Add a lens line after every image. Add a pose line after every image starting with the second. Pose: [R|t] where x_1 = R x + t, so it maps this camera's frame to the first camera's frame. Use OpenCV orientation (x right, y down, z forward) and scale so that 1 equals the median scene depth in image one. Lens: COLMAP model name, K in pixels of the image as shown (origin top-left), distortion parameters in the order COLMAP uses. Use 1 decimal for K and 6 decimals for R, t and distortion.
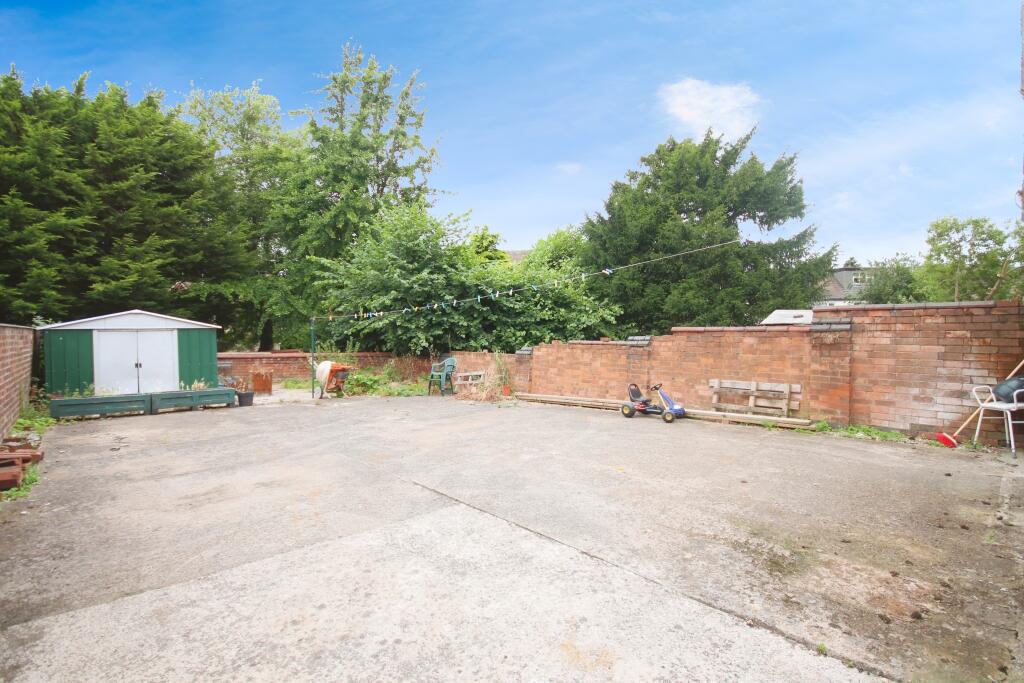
lens RADIAL K [[473.7, 0, 517.5], [0, 473.7, 340.6], [0, 0, 1]] dist [0.001419, -0.013707]
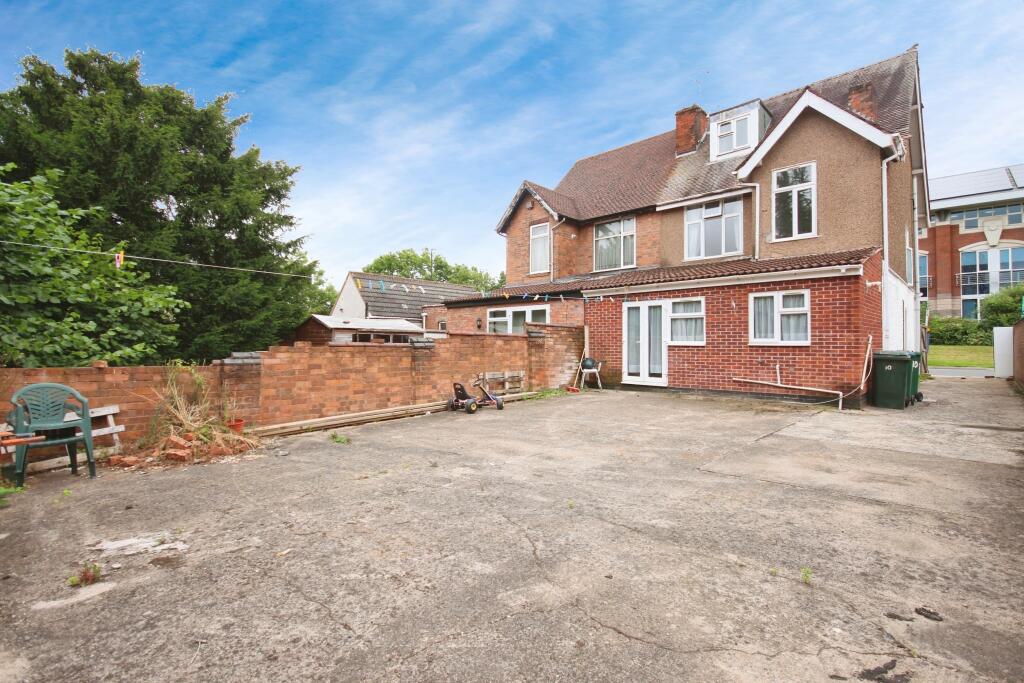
lens RADIAL K [[473.7, 0, 517.5], [0, 473.7, 340.6], [0, 0, 1]] dist [0.001419, -0.013707]
pose [[-0.048171, 0.007851, 0.998808, -0.723642], [0.000099, 0.999969, -0.007855, 0.003916], [-0.998839, -0.000279, -0.048170, 0.807710]]
